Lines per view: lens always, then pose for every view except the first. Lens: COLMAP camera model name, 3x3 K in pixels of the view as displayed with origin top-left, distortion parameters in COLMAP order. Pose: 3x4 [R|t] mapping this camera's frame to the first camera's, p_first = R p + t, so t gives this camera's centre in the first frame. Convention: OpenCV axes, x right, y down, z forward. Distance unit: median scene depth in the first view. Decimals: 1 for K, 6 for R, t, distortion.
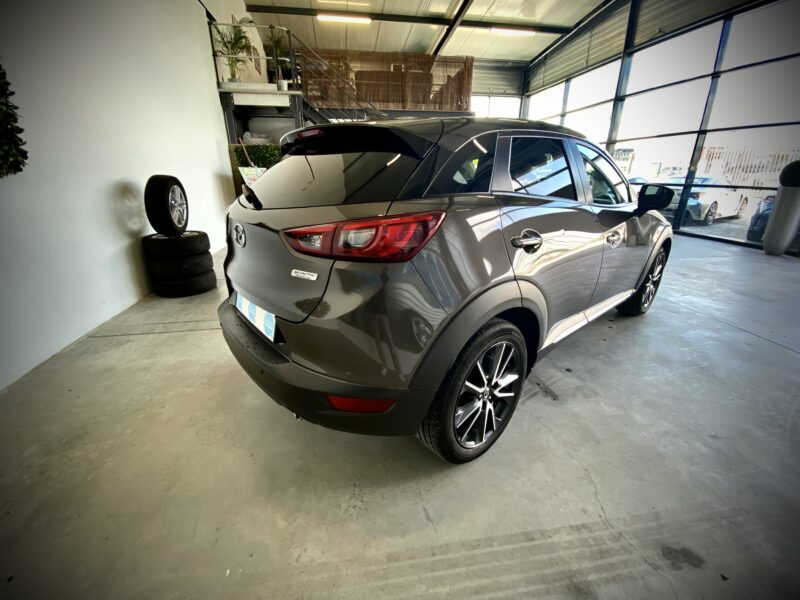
lens RADIAL K [[329.1, 0, 402.4], [0, 329.1, 295.6], [0, 0, 1]] dist [0.001389, -0.011047]
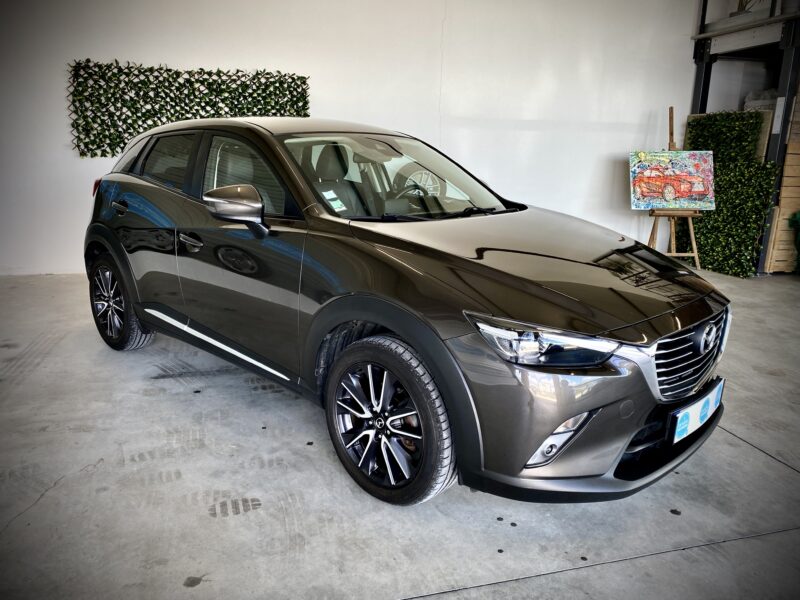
lens RADIAL K [[613.6, 0, 403.5], [0, 613.6, 297.8], [0, 0, 1]] dist [0.021666, 0.003421]
pose [[0.085613, 0.239201, -0.967188, 0.707806], [-0.358497, 0.913130, 0.194098, -0.168884], [0.929597, 0.330117, 0.163928, 0.401651]]
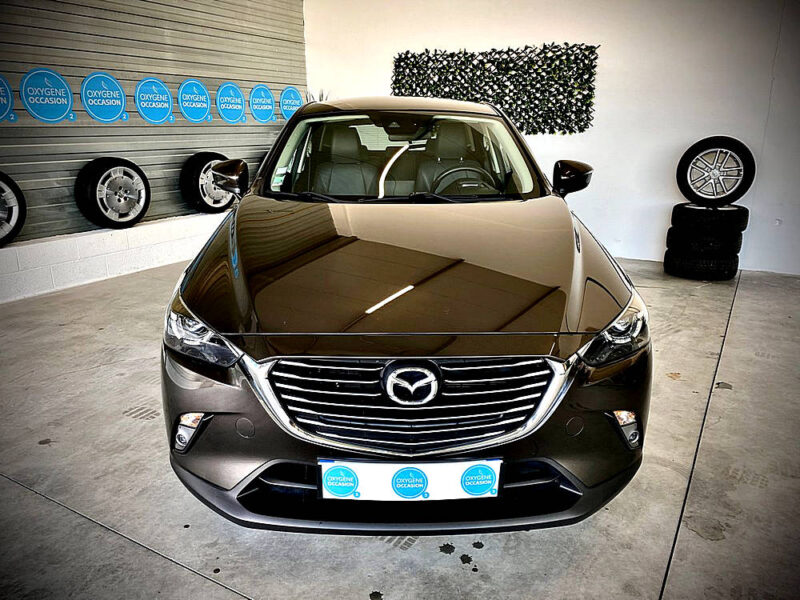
lens RADIAL K [[622.6, 0, 400.0], [0, 622.6, 300.0], [0, 0, 1]] dist [-0.007978, -0.004551]
pose [[-0.651621, 0.210397, -0.728782, 0.567127], [-0.259517, 0.840950, 0.474820, -0.294023], [0.712770, 0.498534, -0.493379, 0.740805]]
